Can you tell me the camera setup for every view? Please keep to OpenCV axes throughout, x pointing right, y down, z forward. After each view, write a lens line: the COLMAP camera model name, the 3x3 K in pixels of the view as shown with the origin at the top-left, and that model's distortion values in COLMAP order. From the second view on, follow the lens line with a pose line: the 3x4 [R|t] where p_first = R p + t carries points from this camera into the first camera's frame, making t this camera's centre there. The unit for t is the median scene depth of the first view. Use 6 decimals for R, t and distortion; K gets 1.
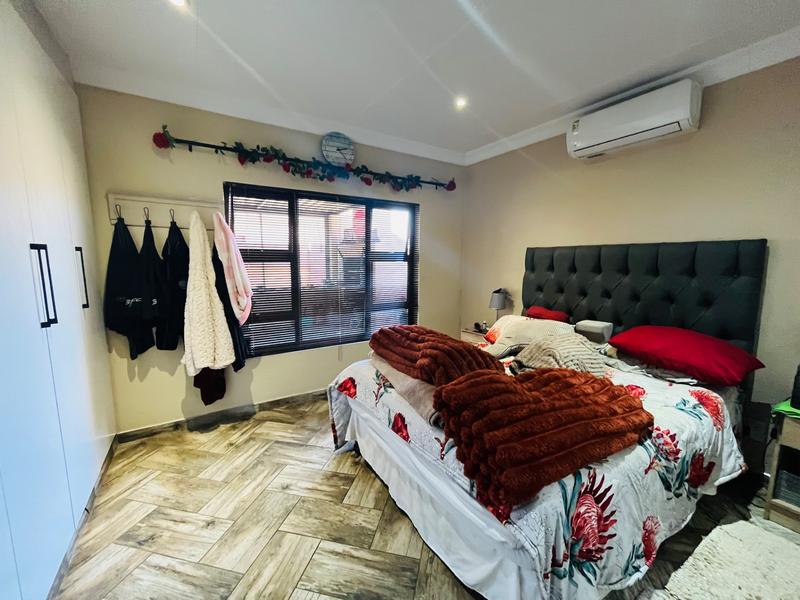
lens RADIAL K [[326.4, 0, 397.6], [0, 326.4, 301.8], [0, 0, 1]] dist [-0.001559, -0.000832]
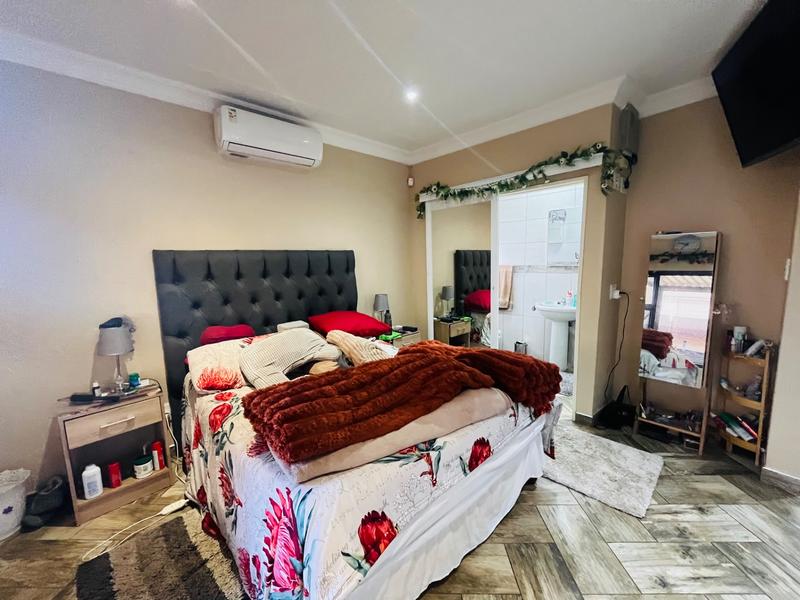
lens RADIAL K [[326.4, 0, 397.8], [0, 326.4, 301.6], [0, 0, 1]] dist [-0.001559, -0.000832]
pose [[-0.194727, -0.121284, 0.973330, -0.579842], [0.145068, 0.977852, 0.150870, -0.137914], [-0.970071, 0.170577, -0.172820, 1.001086]]
